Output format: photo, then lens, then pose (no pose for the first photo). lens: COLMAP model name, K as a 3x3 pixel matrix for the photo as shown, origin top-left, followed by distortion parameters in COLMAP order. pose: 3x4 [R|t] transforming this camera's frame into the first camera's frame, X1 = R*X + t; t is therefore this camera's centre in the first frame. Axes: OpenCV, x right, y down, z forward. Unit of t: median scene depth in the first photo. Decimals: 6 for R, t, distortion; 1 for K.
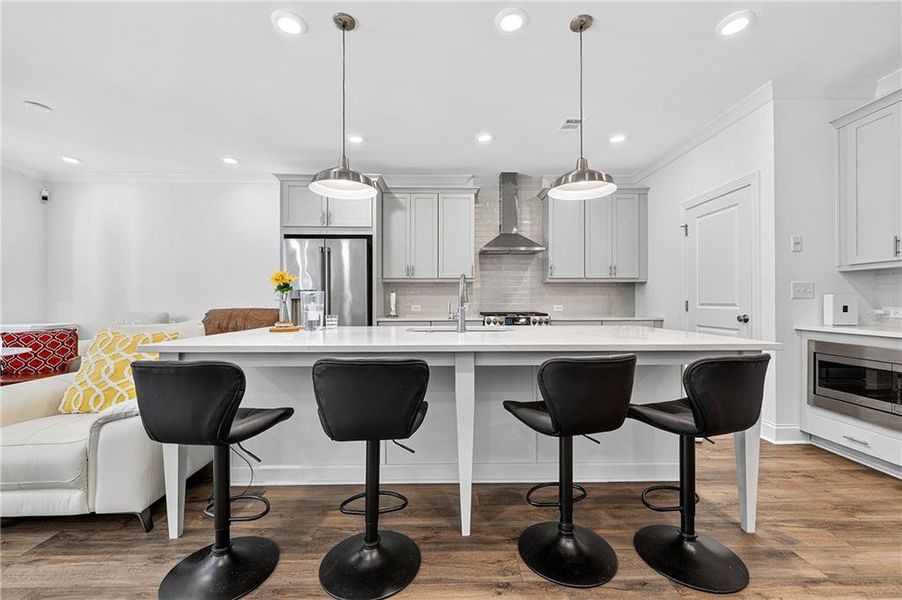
lens RADIAL K [[367.6, 0, 451.2], [0, 367.6, 299.3], [0, 0, 1]] dist [0.001360, -0.000844]
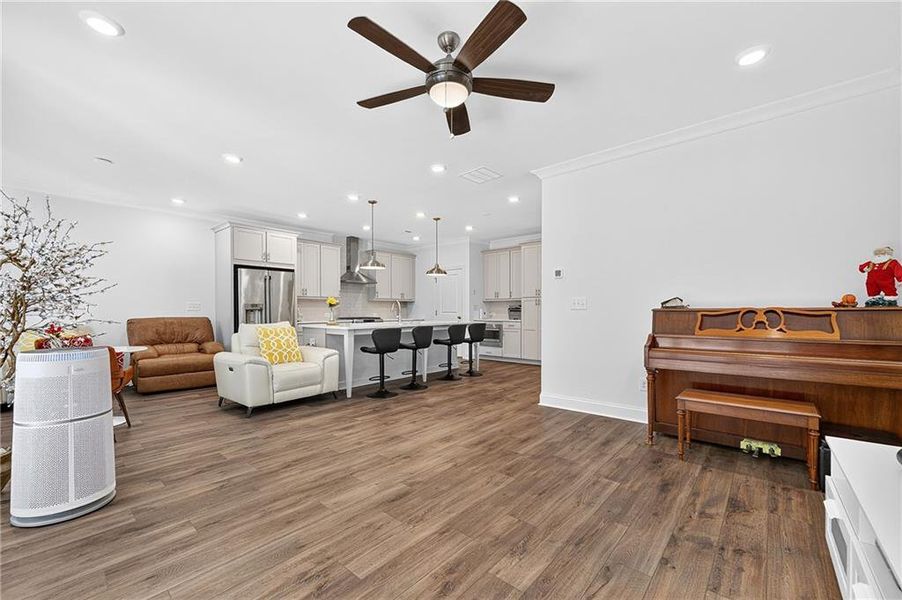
lens RADIAL K [[367.6, 0, 455.6], [0, 367.6, 311.3], [0, 0, 1]] dist [0.001360, -0.000844]
pose [[0.663921, -0.001825, 0.747800, -0.948476], [-0.004887, 0.999965, 0.006779, -0.007510], [-0.747786, -0.008155, 0.663889, -0.591343]]
